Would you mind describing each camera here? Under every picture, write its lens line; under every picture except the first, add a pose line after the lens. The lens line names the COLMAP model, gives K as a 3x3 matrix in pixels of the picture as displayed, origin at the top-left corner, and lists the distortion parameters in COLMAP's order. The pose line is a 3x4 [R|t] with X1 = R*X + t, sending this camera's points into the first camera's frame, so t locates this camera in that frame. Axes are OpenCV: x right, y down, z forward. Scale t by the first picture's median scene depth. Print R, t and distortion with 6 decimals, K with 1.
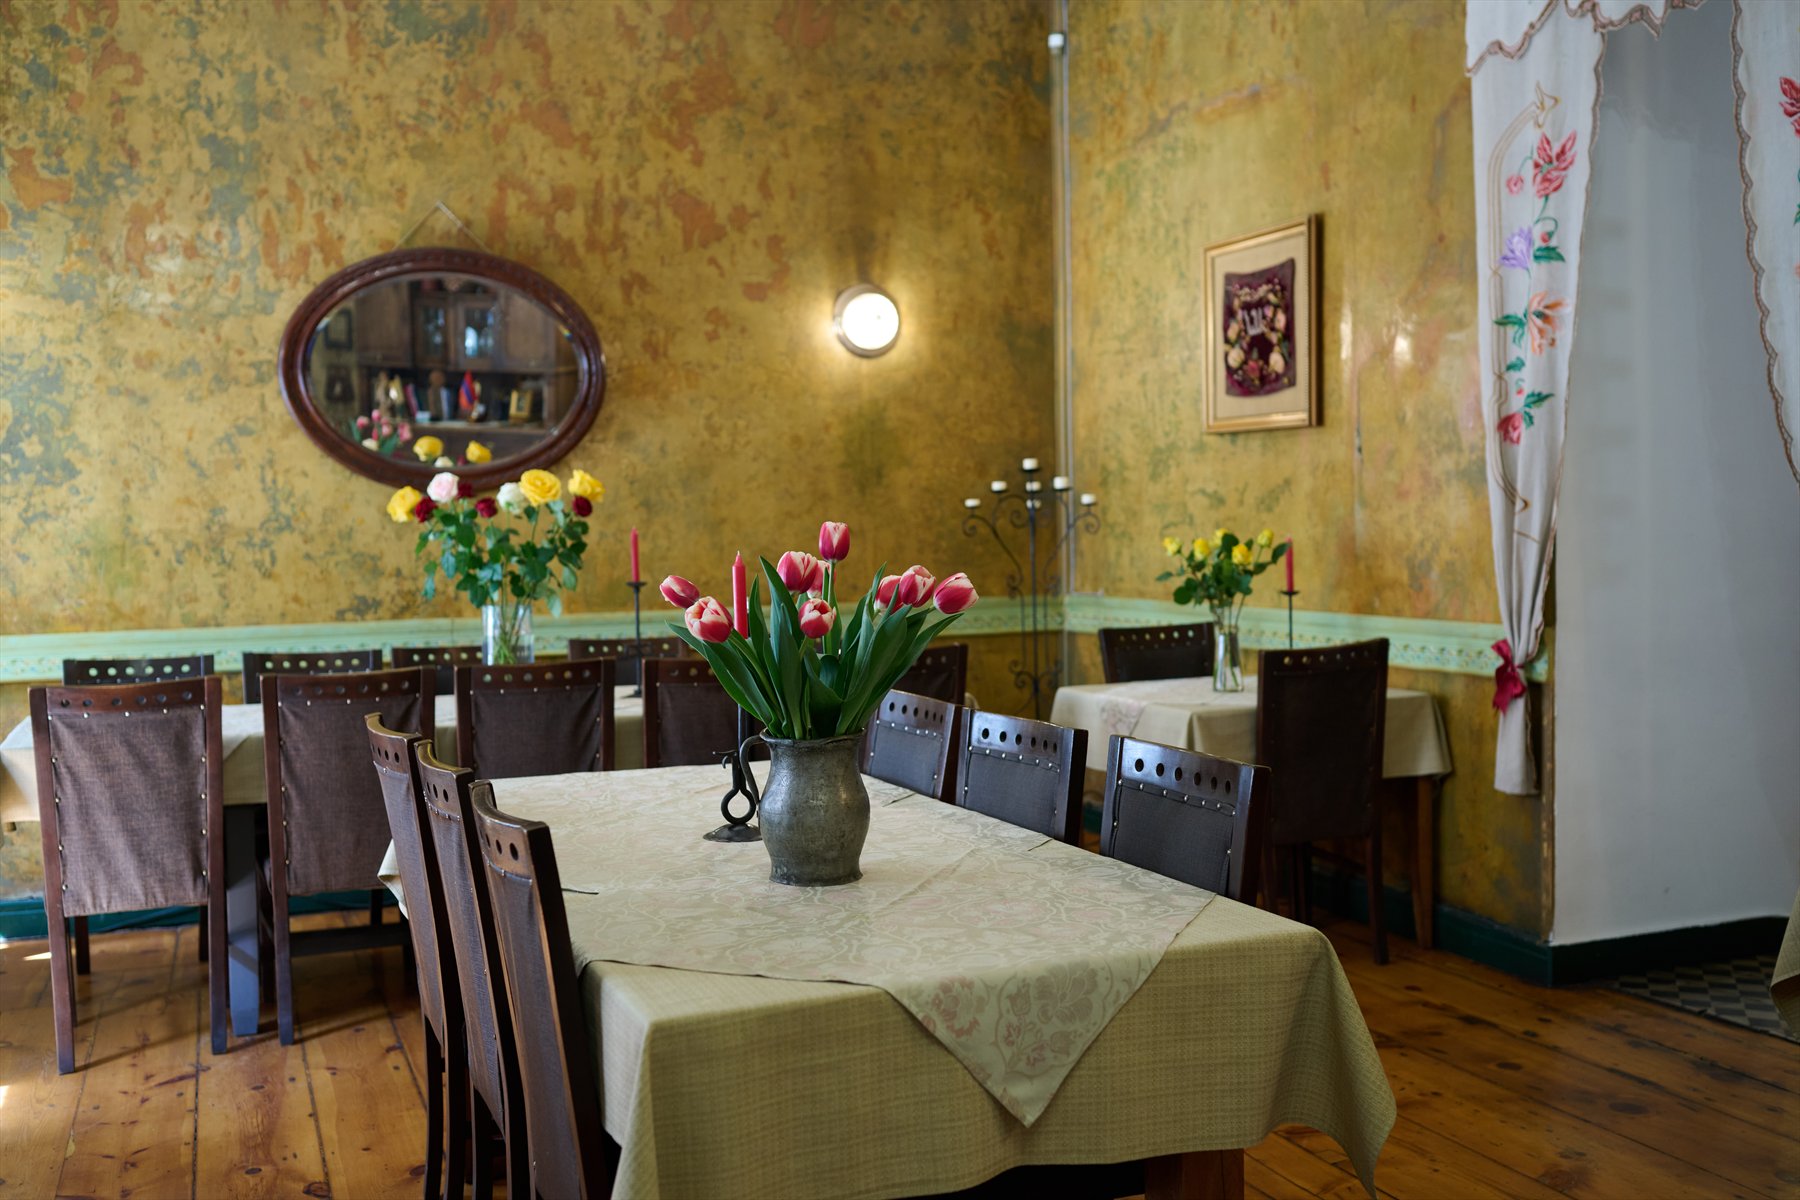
lens RADIAL K [[1684.9, 0, 902.8], [0, 1684.9, 576.3], [0, 0, 1]] dist [0.002130, -0.300495]
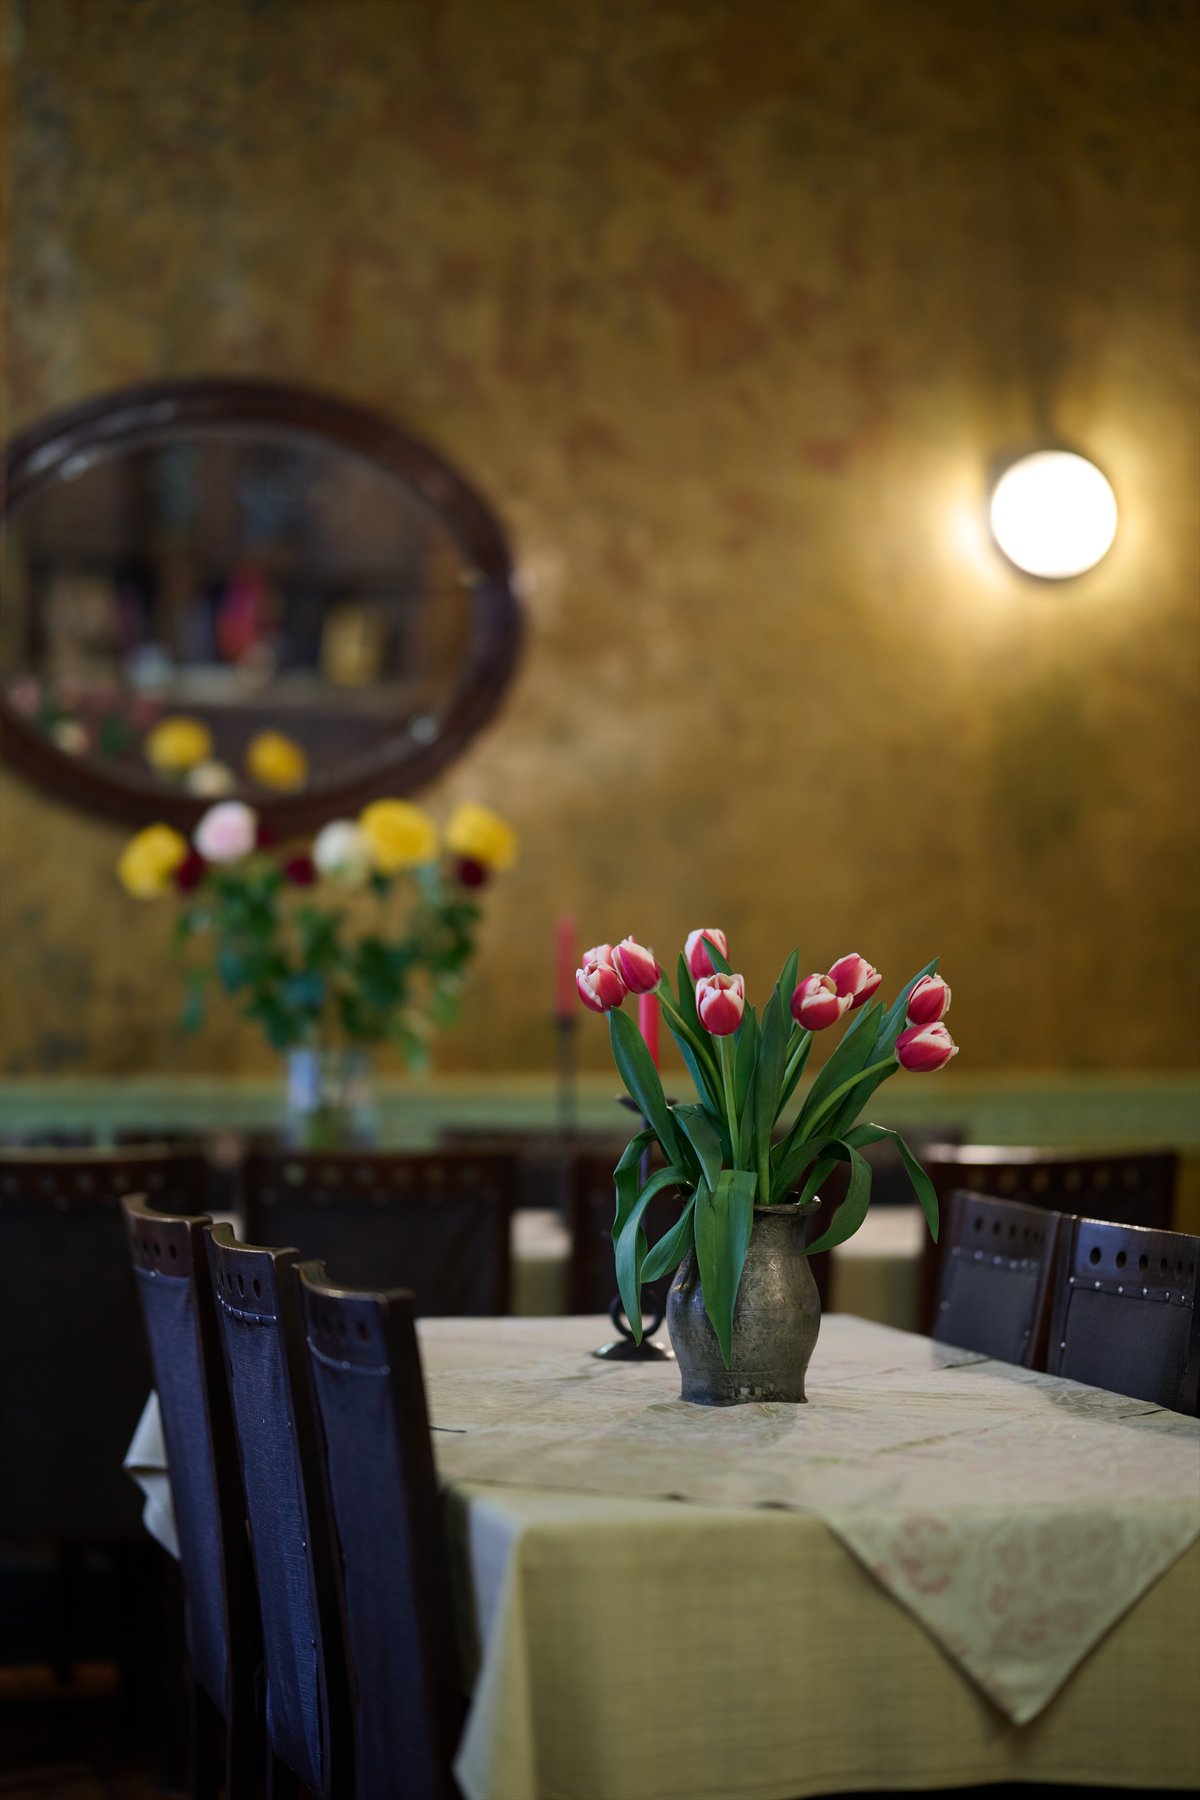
lens RADIAL K [[1684.9, 0, 600.0], [0, 1684.9, 900.0], [0, 0, 1]] dist [0.002130, -0.300495]
pose [[0.995104, 0.021555, -0.096452, -0.099536], [-0.025420, 0.998915, -0.039024, -0.012711], [0.095506, 0.041285, 0.994572, 0.476809]]
